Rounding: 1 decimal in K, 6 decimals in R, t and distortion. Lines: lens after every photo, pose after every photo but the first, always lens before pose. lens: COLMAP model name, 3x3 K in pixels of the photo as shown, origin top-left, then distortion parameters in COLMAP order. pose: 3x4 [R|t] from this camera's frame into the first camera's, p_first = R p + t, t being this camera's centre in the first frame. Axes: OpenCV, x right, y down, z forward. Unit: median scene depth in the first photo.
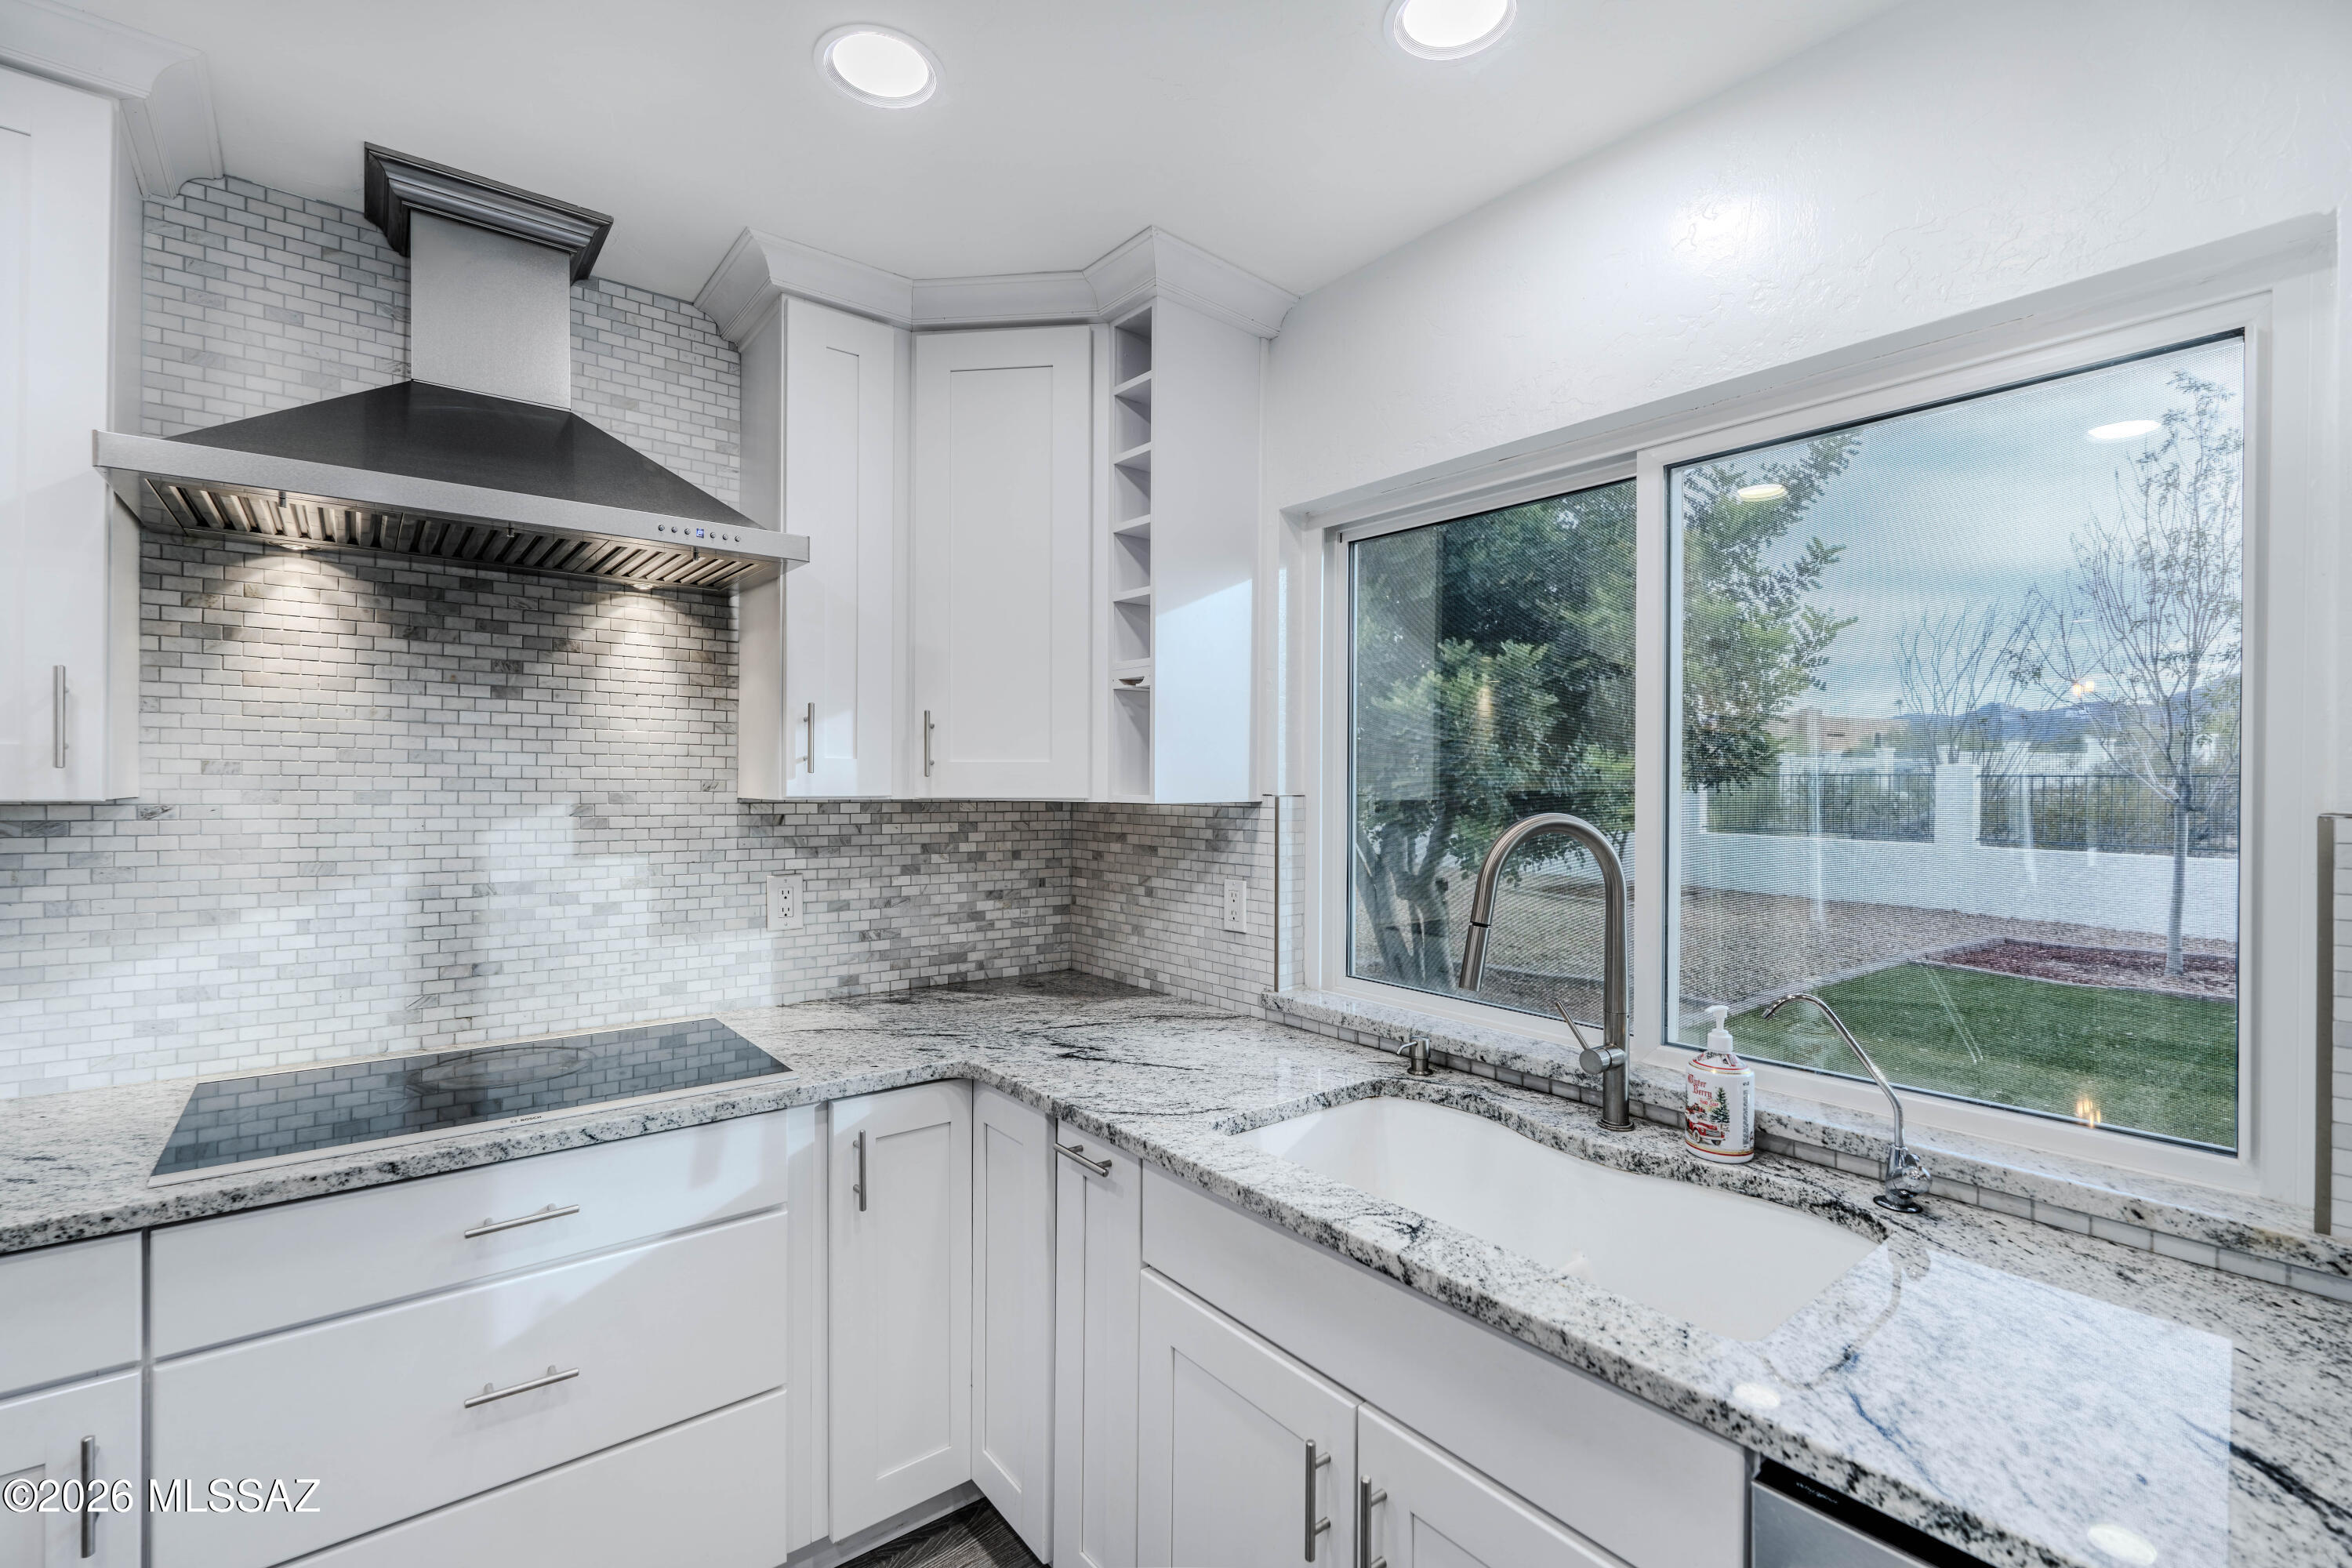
lens RADIAL K [[1016.4, 0, 1176.0], [0, 1016.4, 784.0], [0, 0, 1]] dist [-0.010835, -0.000215]
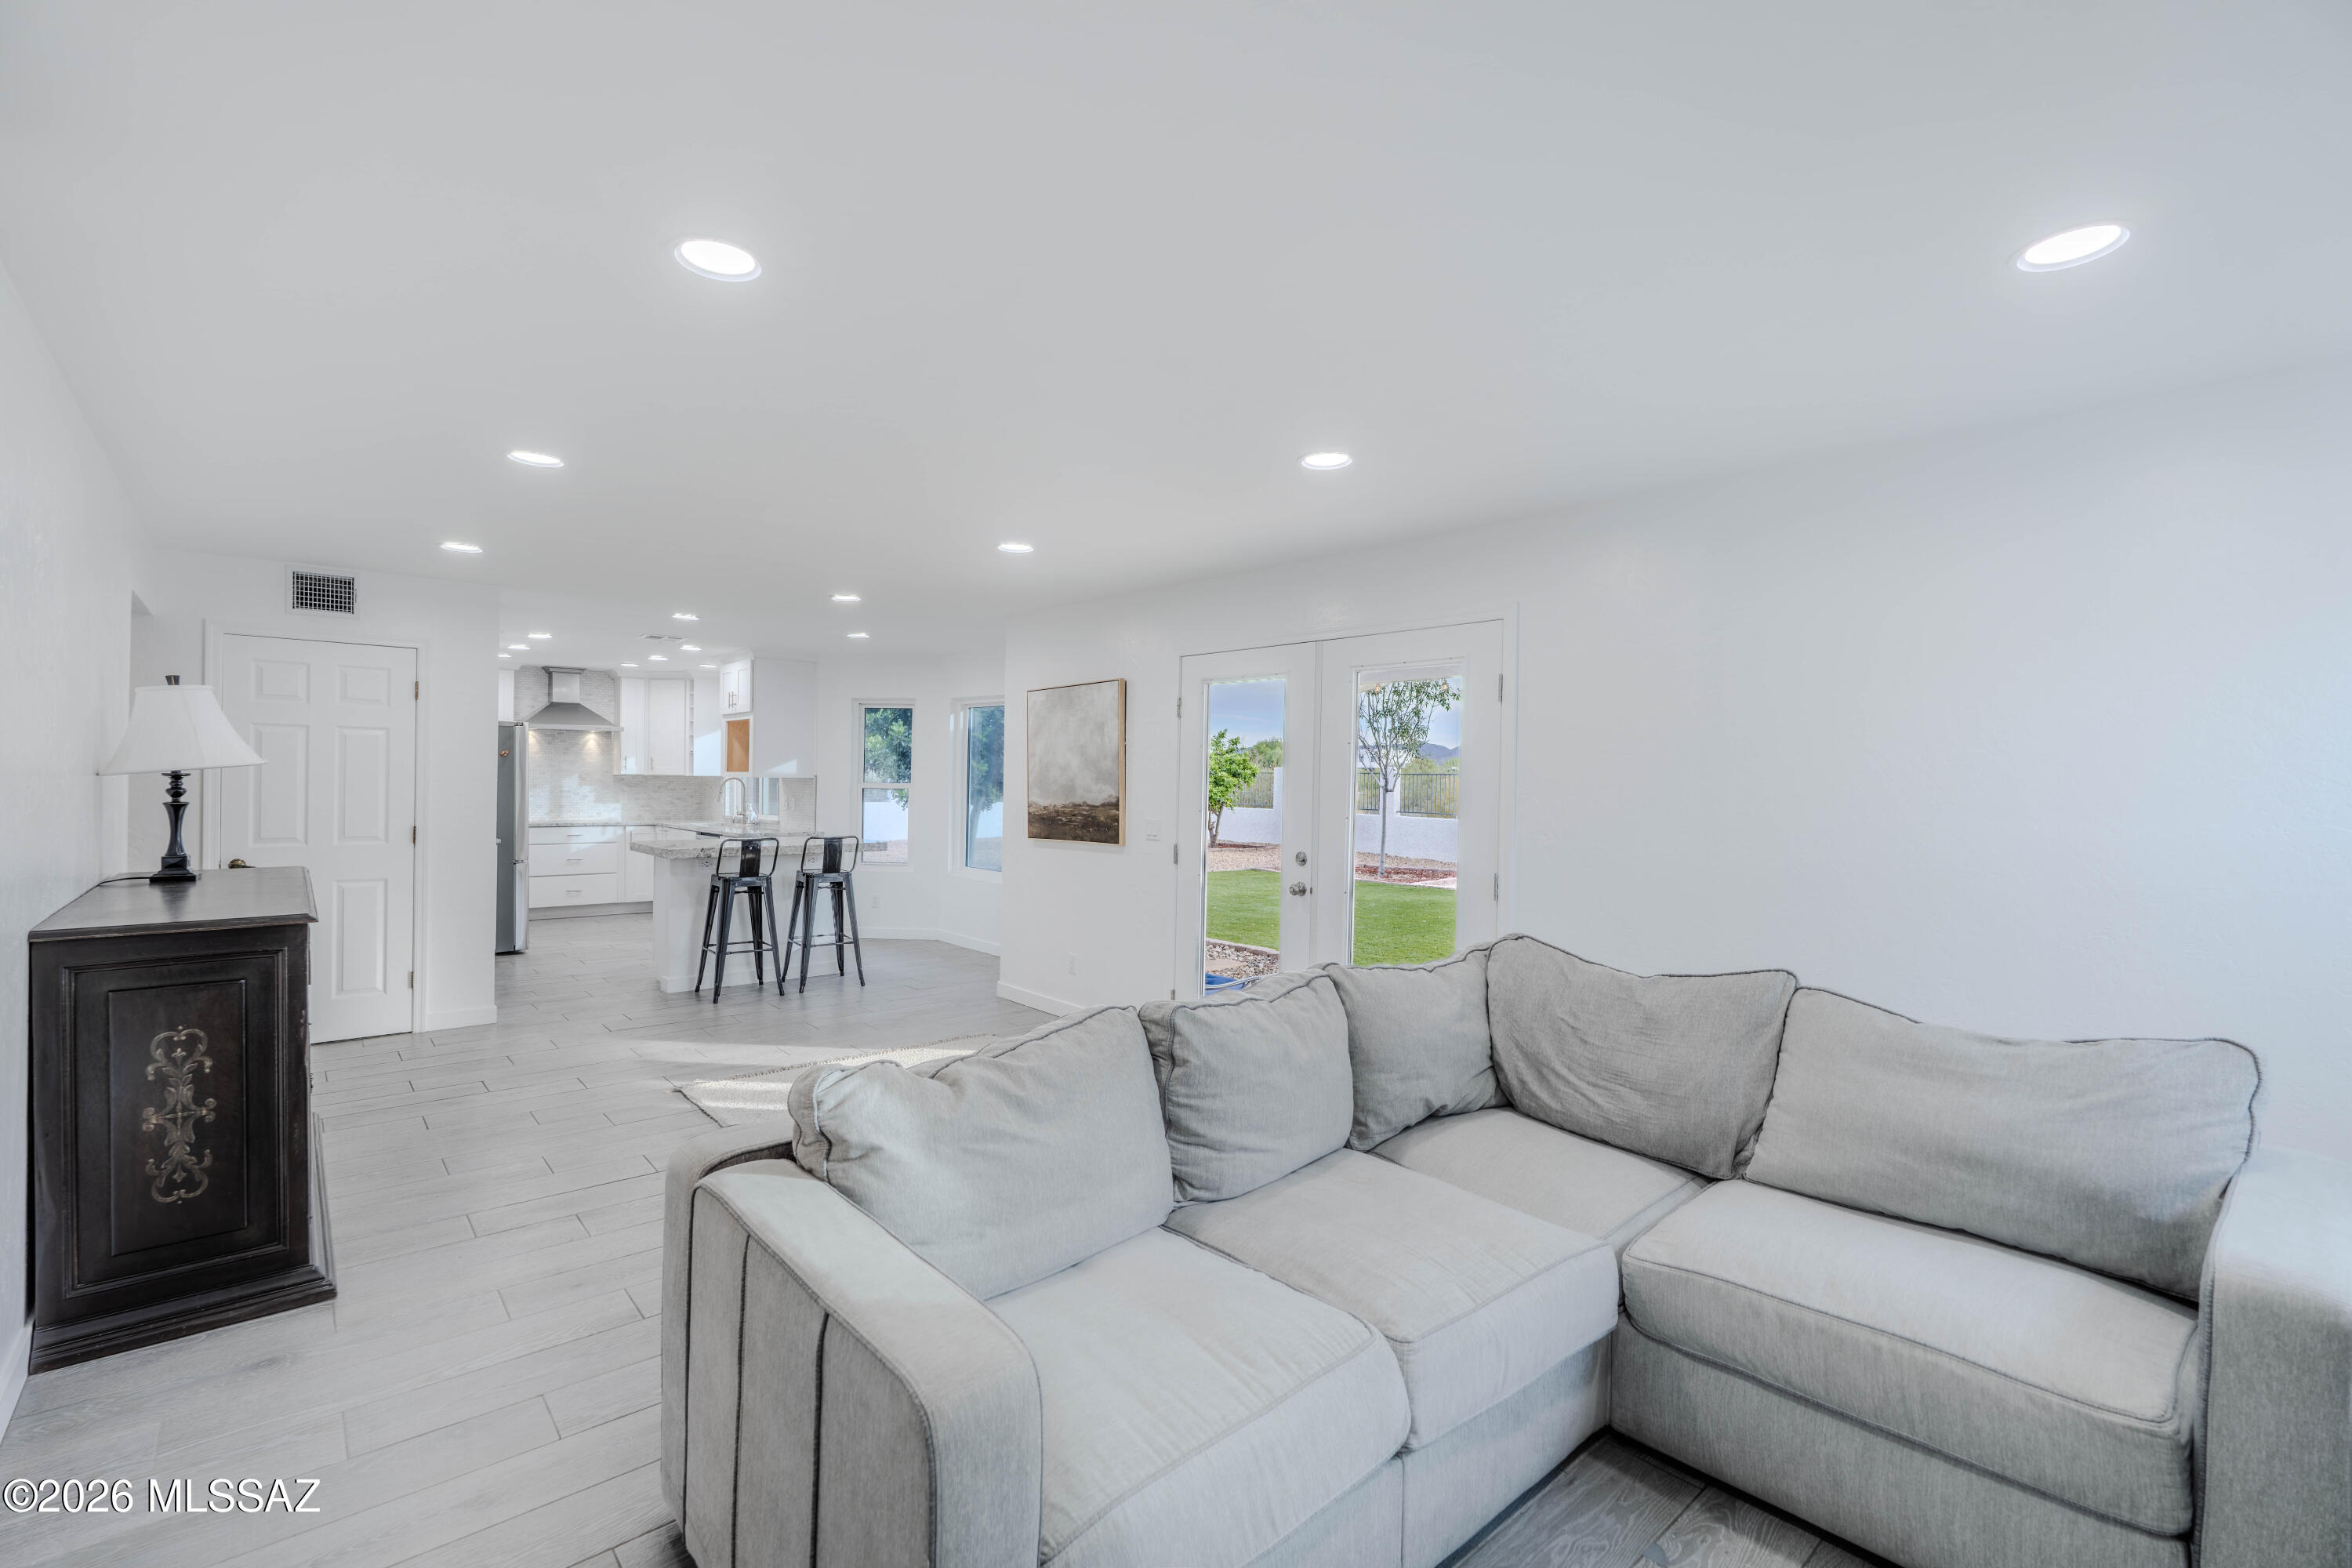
lens RADIAL K [[1016.4, 0, 1176.0], [0, 1016.4, 784.0], [0, 0, 1]] dist [-0.010835, -0.000215]
pose [[0.998800, 0.005551, 0.048661, 2.073168], [-0.005910, 0.999956, 0.007238, 0.008253], [-0.048619, -0.007517, 0.998789, -4.068656]]
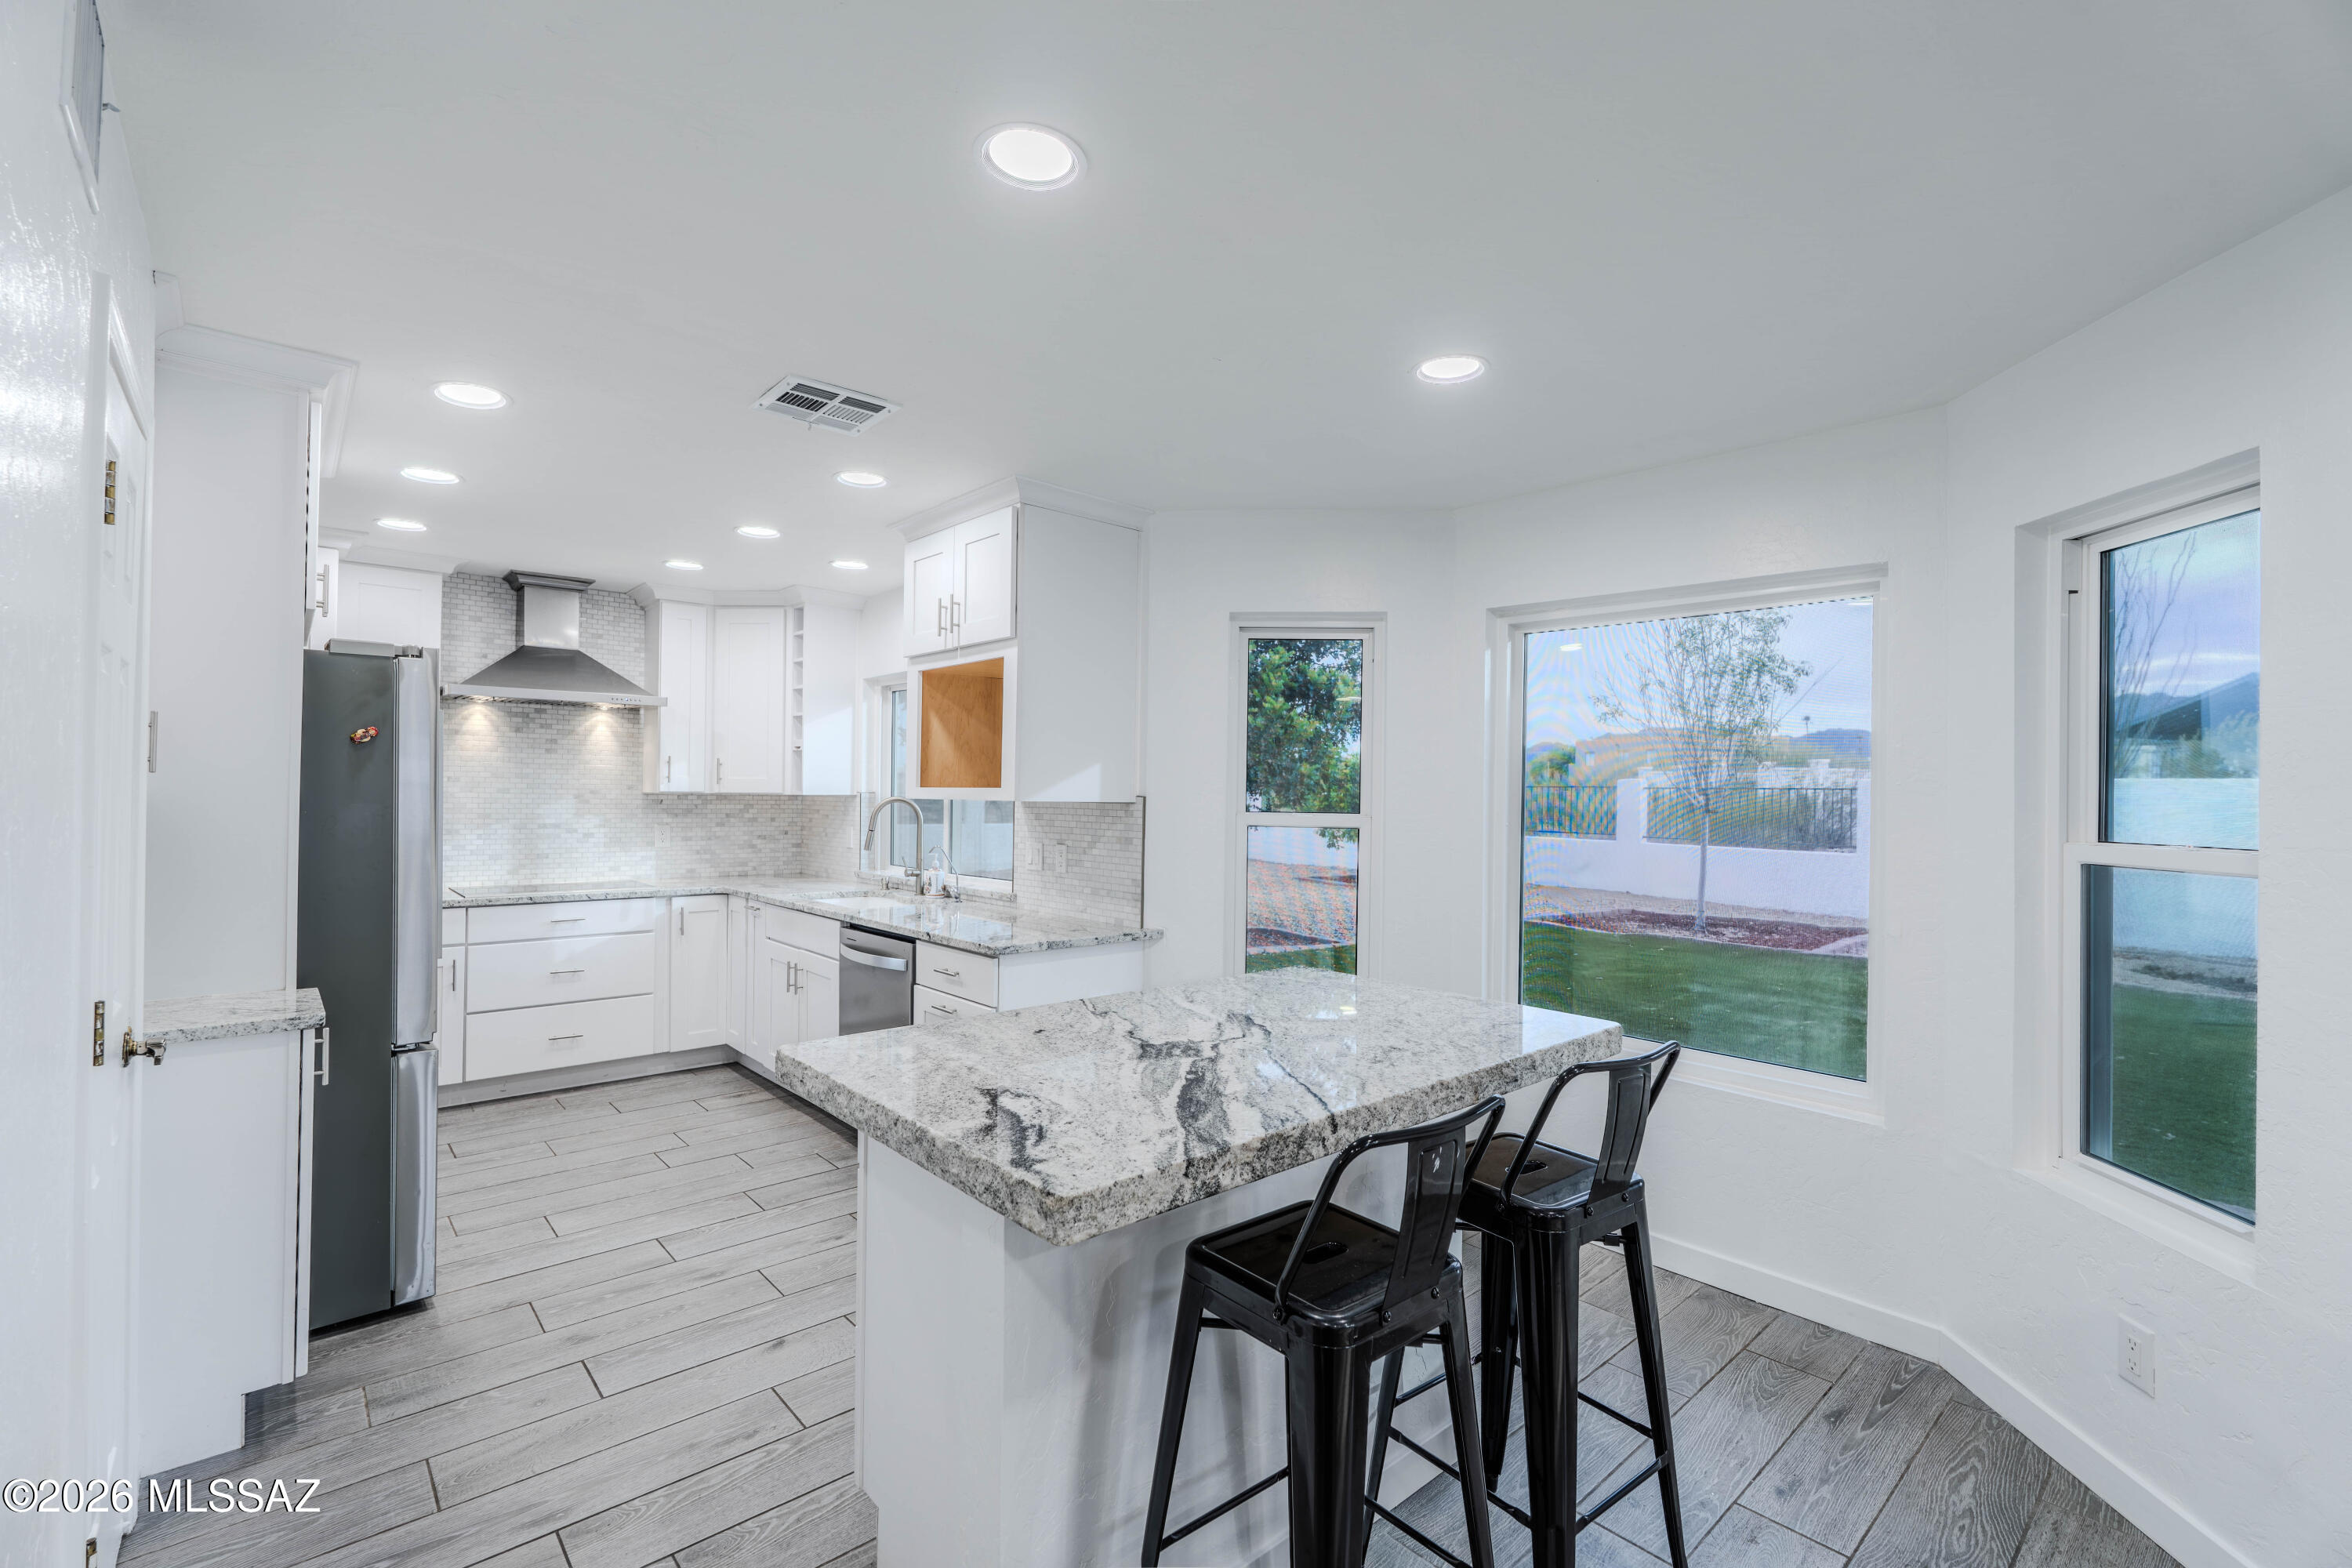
lens RADIAL K [[1016.4, 0, 1176.0], [0, 1016.4, 784.0], [0, 0, 1]] dist [-0.010835, -0.000215]
pose [[0.998412, 0.006757, 0.055922, 0.754494], [-0.006395, 0.999957, -0.006645, 0.001799], [-0.055965, 0.006276, 0.998413, -1.592412]]
